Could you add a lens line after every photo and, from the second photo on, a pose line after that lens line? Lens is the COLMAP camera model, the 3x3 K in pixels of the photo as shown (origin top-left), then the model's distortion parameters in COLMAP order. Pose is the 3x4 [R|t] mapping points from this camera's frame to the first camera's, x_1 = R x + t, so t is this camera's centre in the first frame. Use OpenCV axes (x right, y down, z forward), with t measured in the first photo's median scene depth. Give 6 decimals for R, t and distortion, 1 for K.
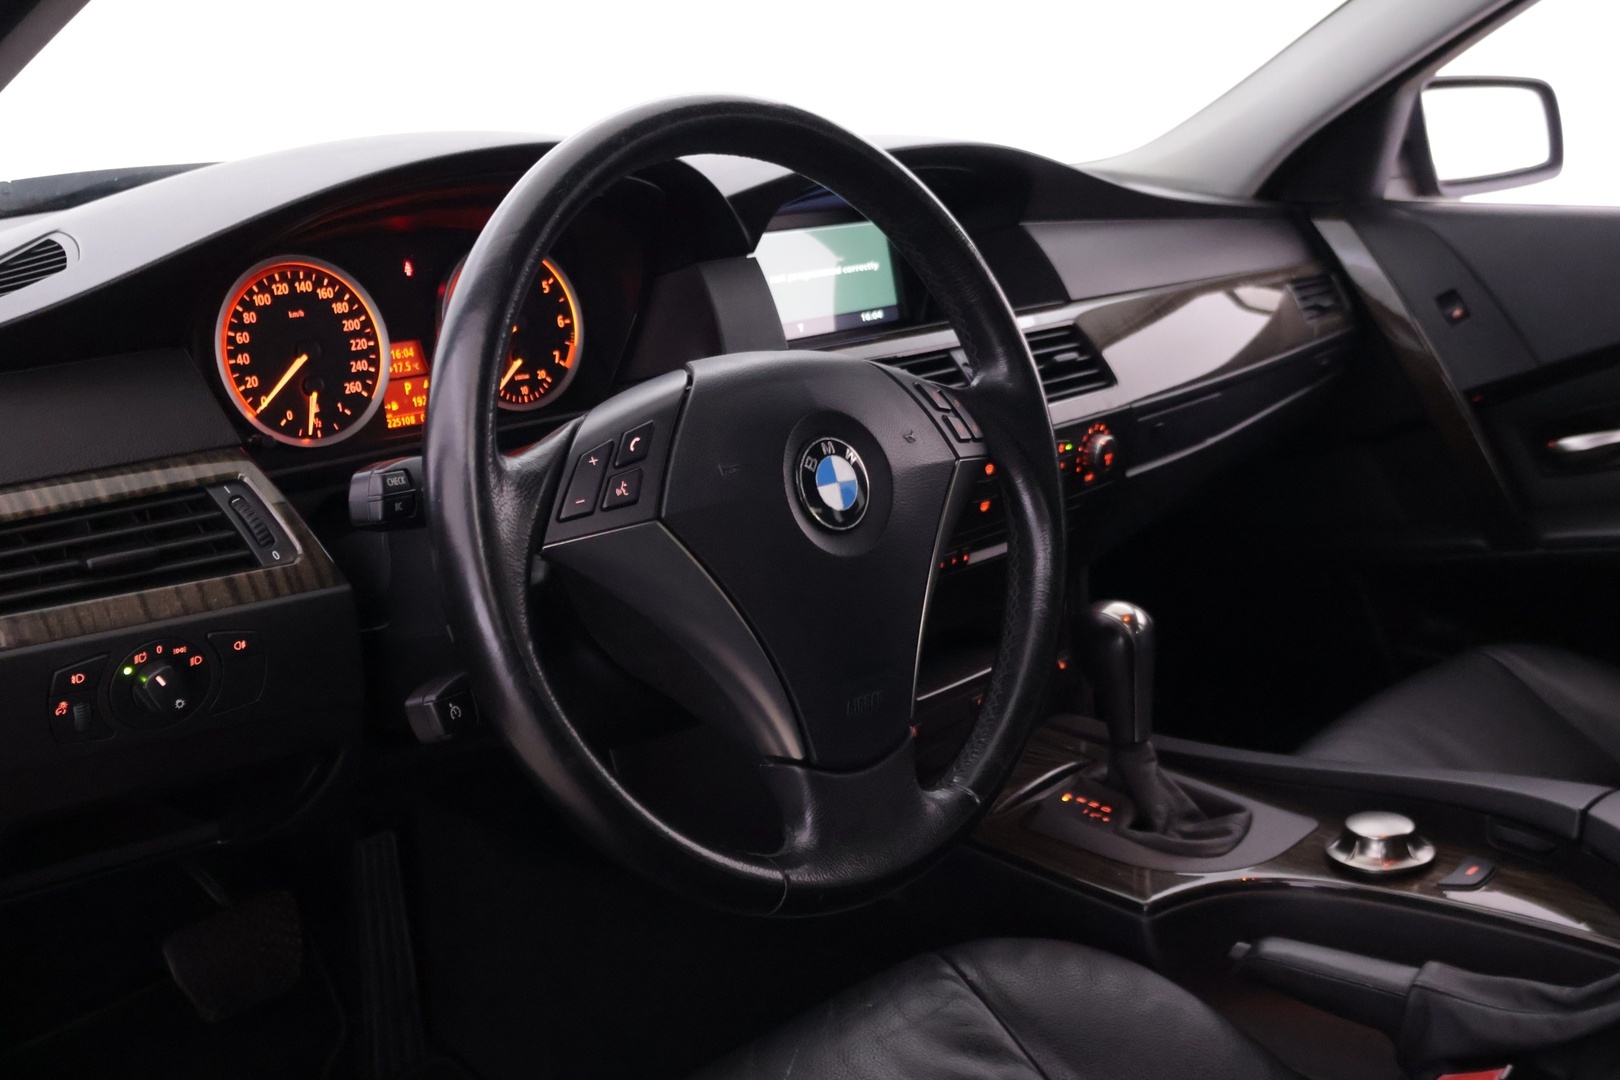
lens RADIAL K [[1701.3, 0, 810.6], [0, 1701.3, 535.3], [0, 0, 1]] dist [-0.015938, 0.000000]
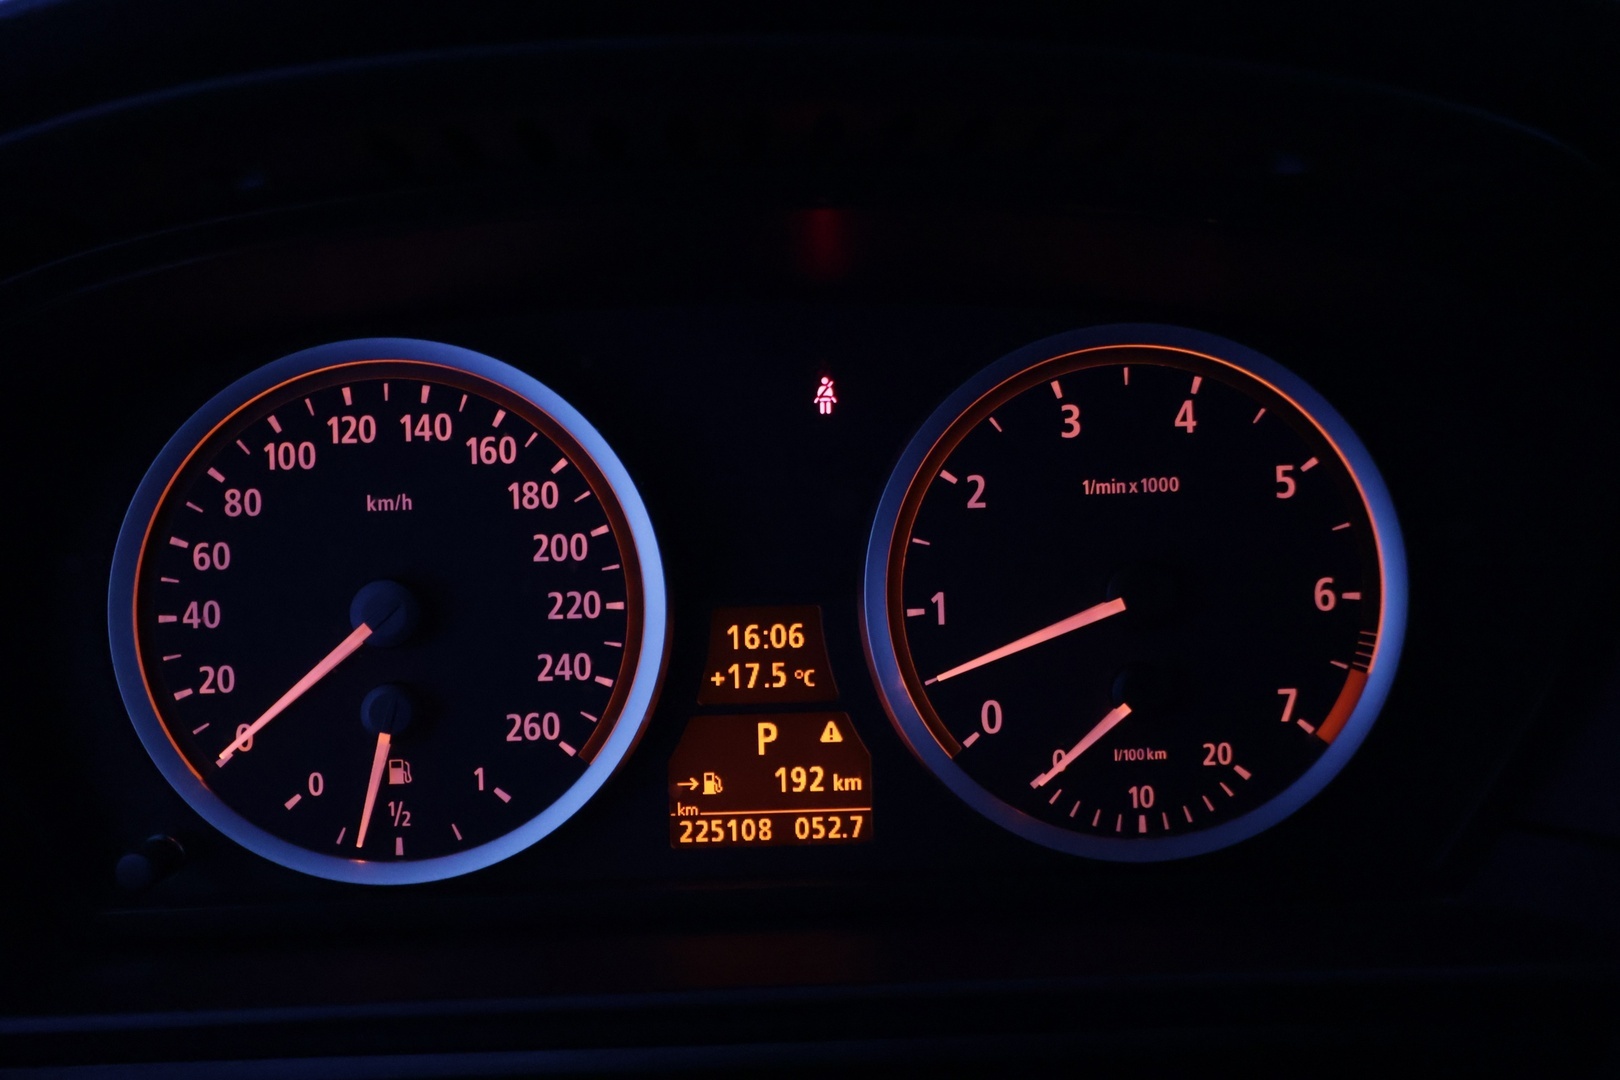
lens RADIAL K [[1714.4, 0, 809.3], [0, 1714.4, 550.0], [0, 0, 1]] dist [0.008667, 0.000000]
pose [[0.694118, 0.133975, -0.707285, 0.011074], [-0.165163, 0.985958, 0.024673, -0.142301], [0.700658, 0.099691, 0.706498, 0.801334]]
